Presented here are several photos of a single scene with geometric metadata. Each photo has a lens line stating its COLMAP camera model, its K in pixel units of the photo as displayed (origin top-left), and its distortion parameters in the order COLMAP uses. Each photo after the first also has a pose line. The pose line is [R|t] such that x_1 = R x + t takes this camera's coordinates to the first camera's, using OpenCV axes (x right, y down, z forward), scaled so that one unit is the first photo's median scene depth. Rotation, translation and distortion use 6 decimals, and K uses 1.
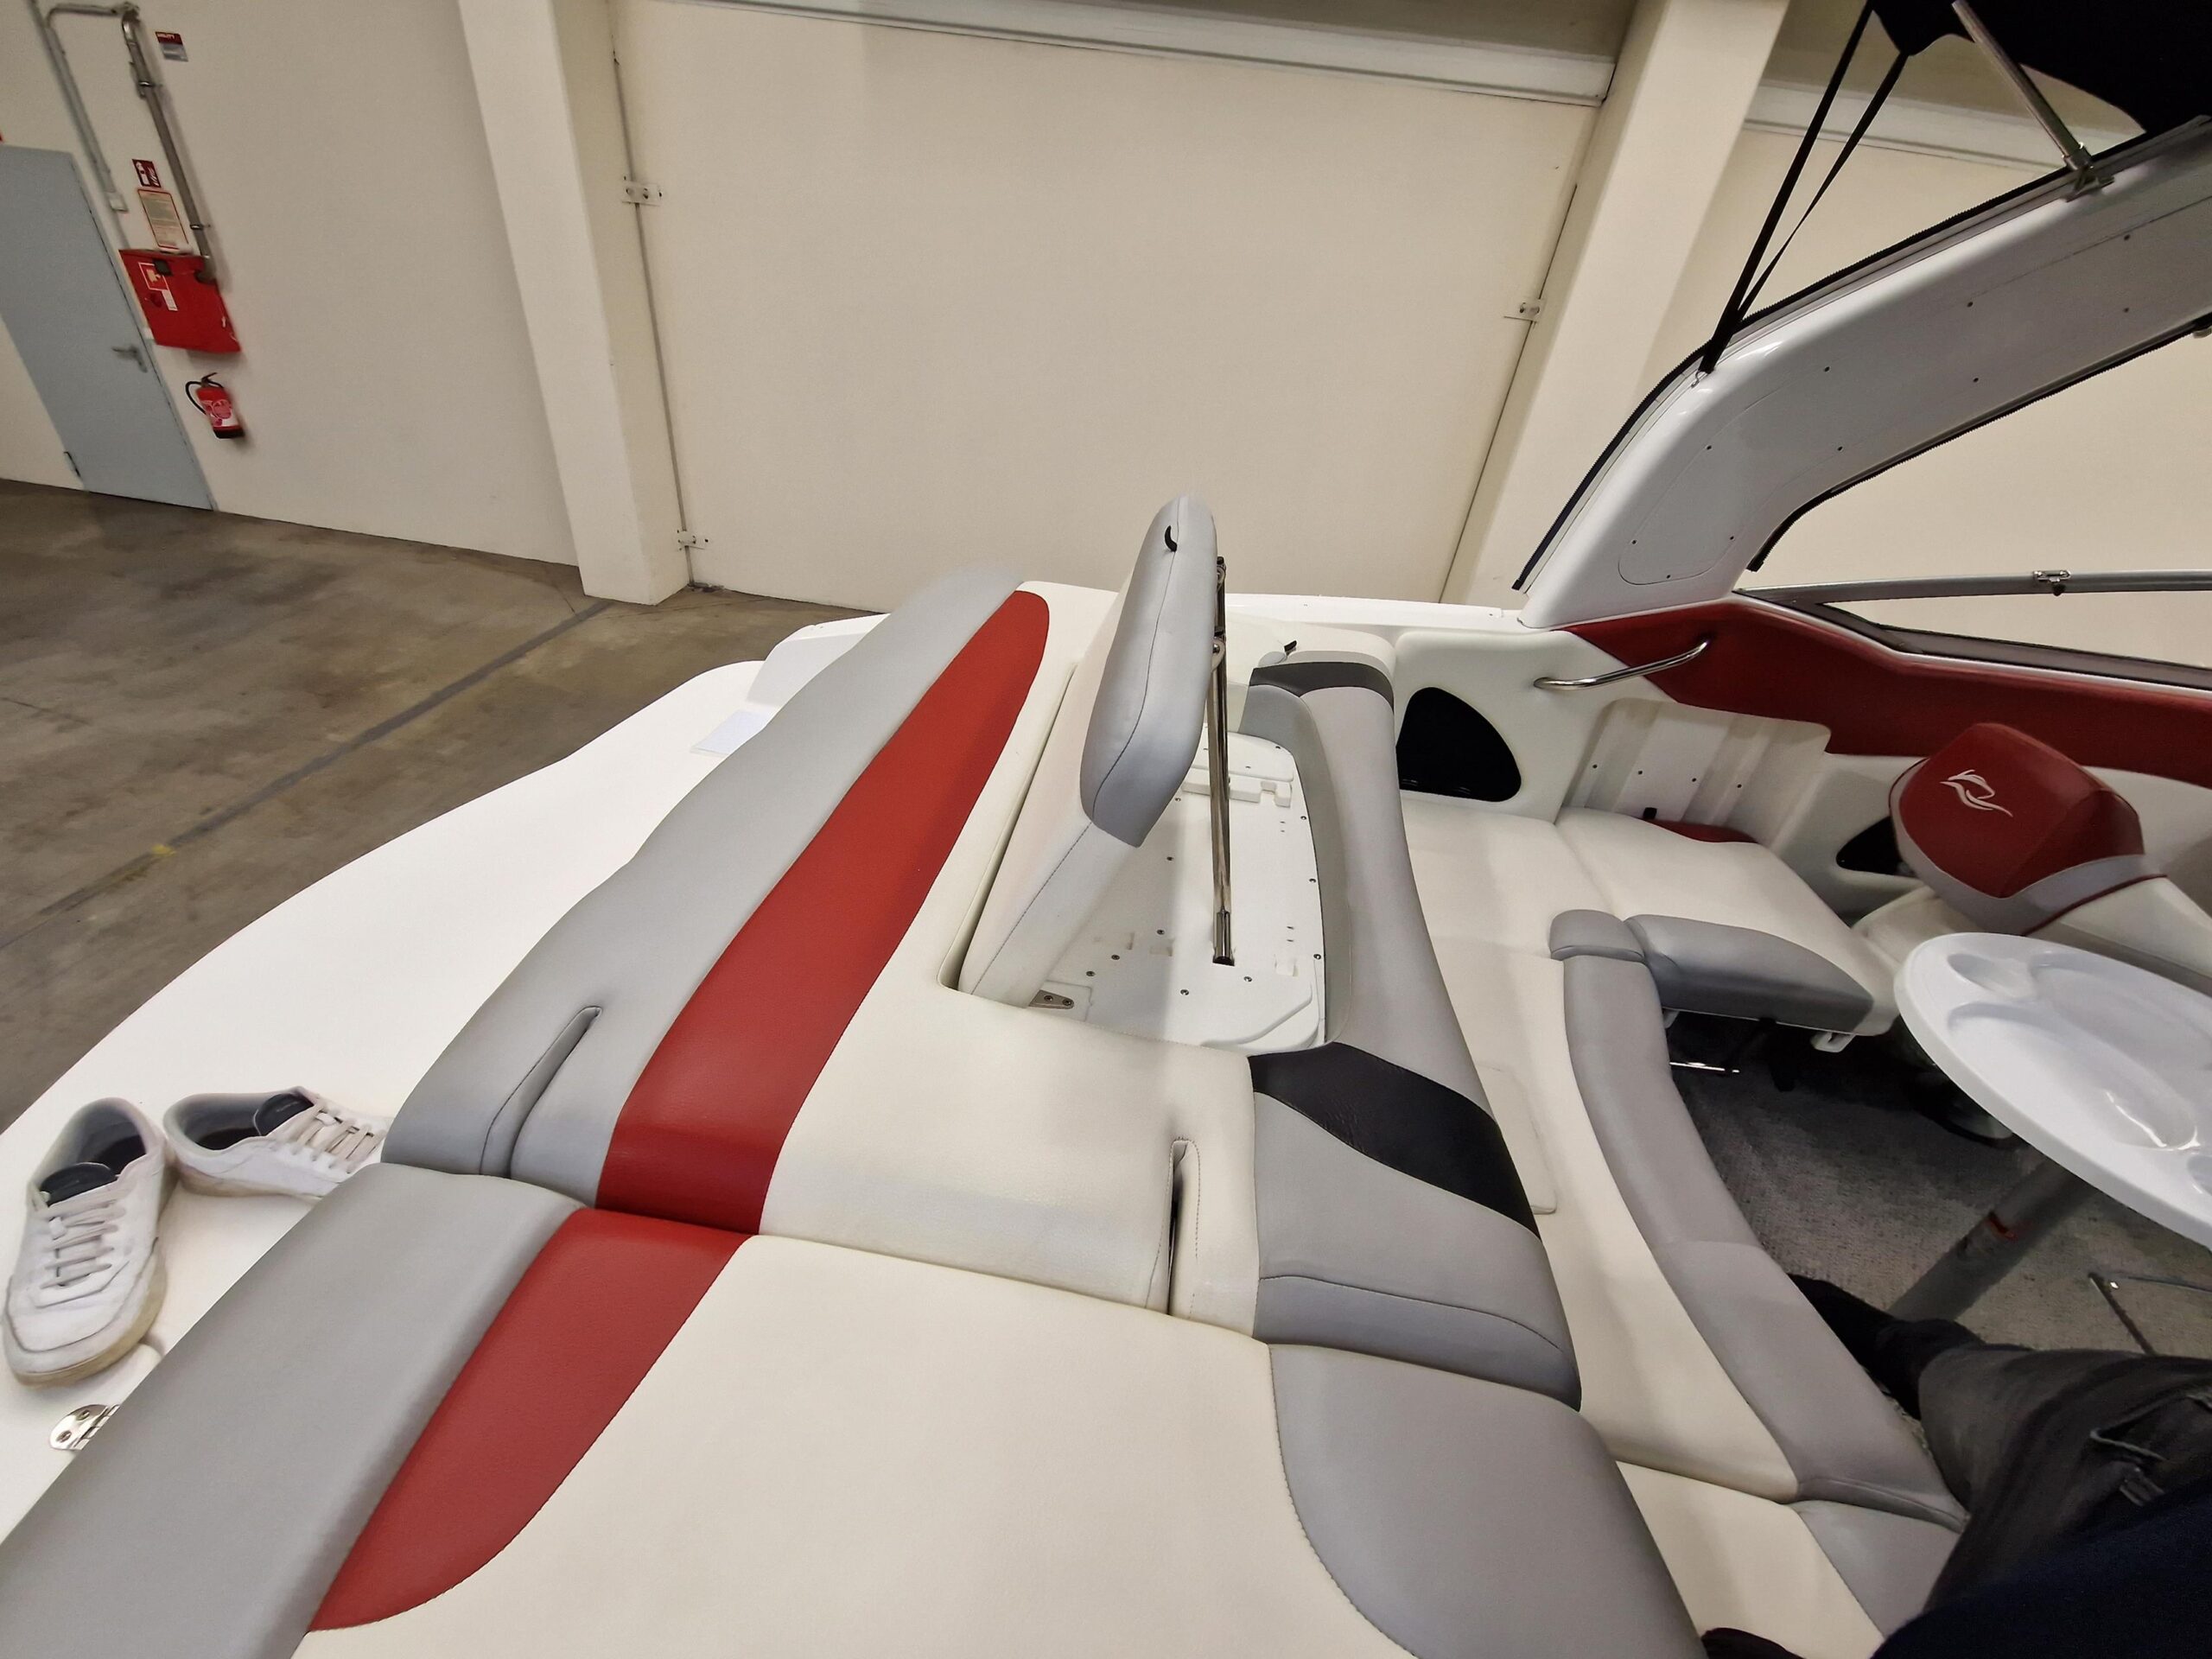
lens RADIAL K [[896.3, 0, 1093.7], [0, 896.3, 839.1], [0, 0, 1]] dist [0.010965, -0.008083]
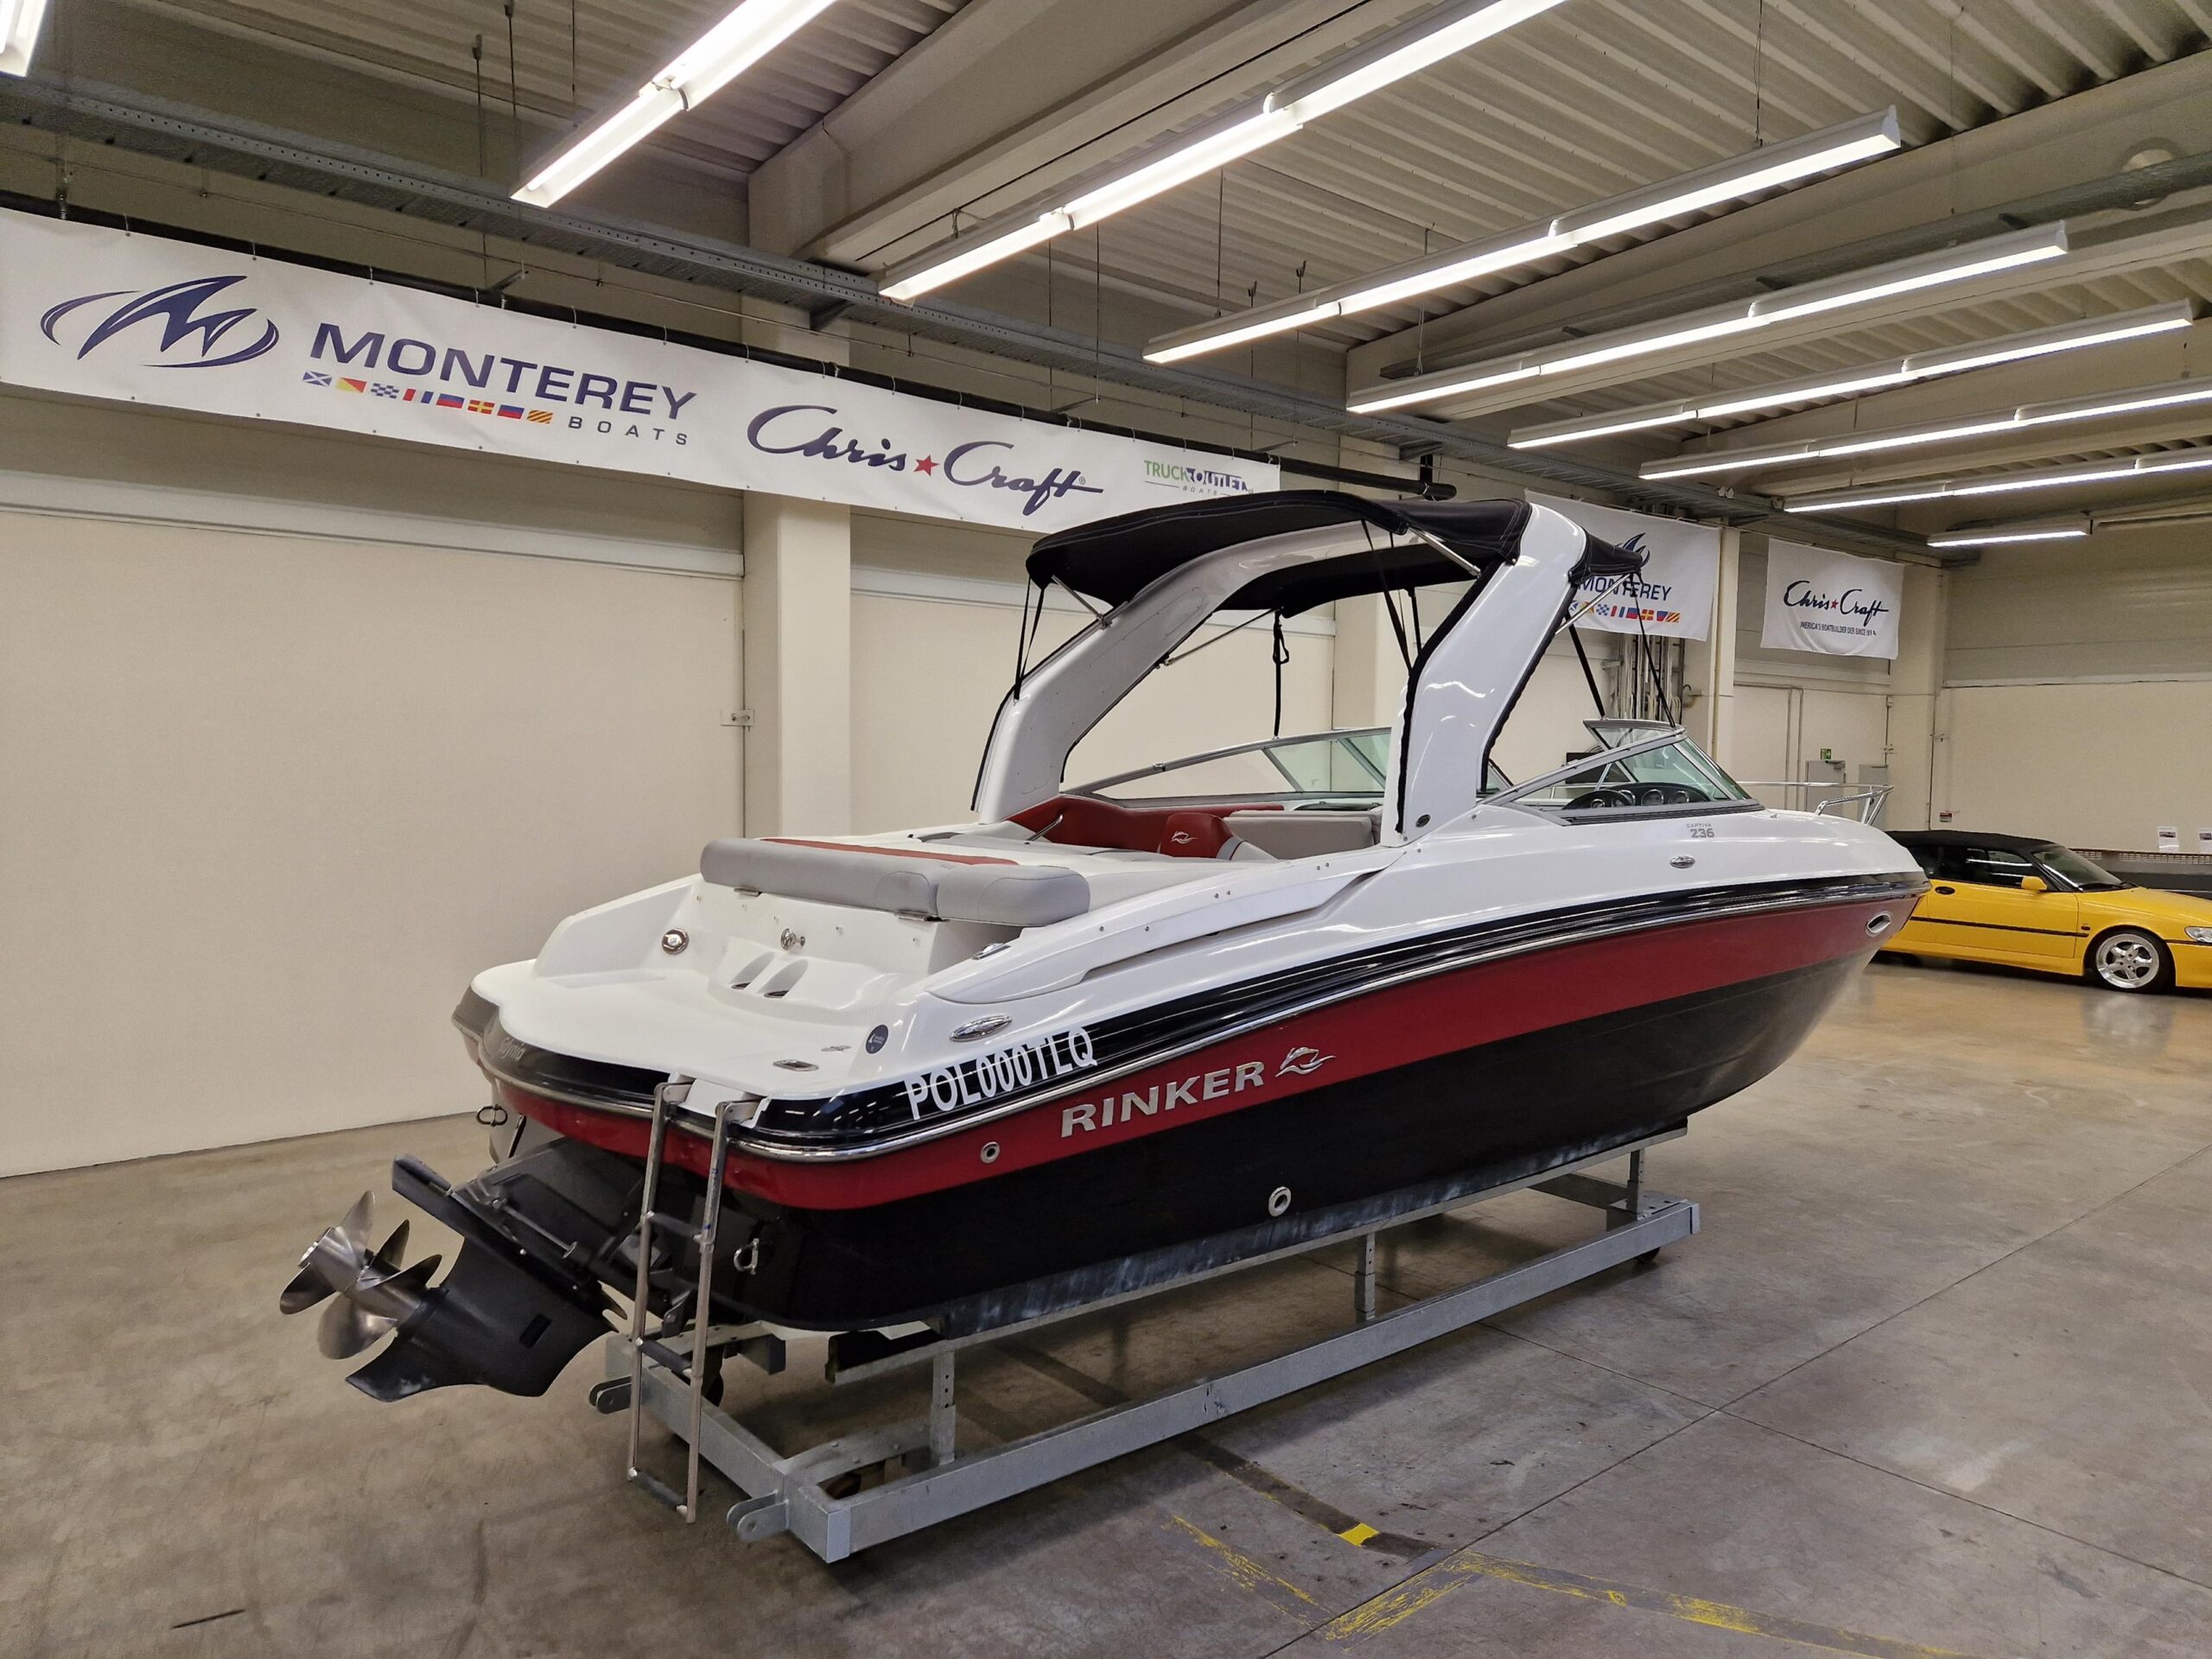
lens RADIAL K [[1462.8, 0, 1133.8], [0, 1462.8, 826.8], [0, 0, 1]] dist [0.094254, -0.091932]
pose [[0.657553, -0.127771, 0.742495, -1.636636], [0.465667, 0.843653, -0.267216, 0.749276], [-0.592265, 0.521464, 0.614245, -1.082959]]
